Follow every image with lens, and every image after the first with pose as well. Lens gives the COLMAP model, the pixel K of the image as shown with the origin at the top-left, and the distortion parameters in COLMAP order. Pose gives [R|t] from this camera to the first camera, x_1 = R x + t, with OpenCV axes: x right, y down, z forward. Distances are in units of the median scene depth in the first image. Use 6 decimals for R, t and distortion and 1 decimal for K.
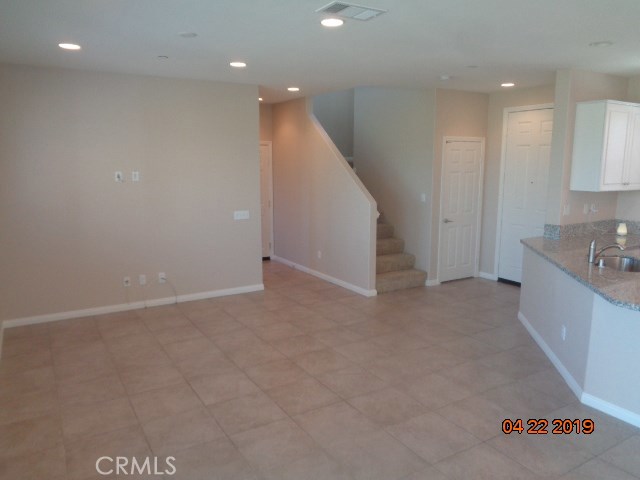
lens RADIAL K [[480.8, 0, 320.3], [0, 480.8, 238.4], [0, 0, 1]] dist [-0.010113, 0.006670]
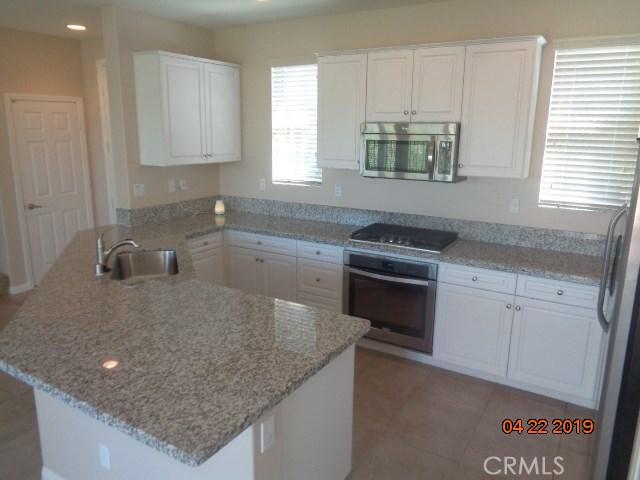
lens RADIAL K [[480.8, 0, 319.8], [0, 480.8, 238.0], [0, 0, 1]] dist [-0.010113, 0.006670]
pose [[0.886736, -0.098230, 0.451718, 0.391650], [0.066916, 0.994146, 0.084826, -0.025448], [-0.457406, -0.044991, 0.888119, 0.135591]]
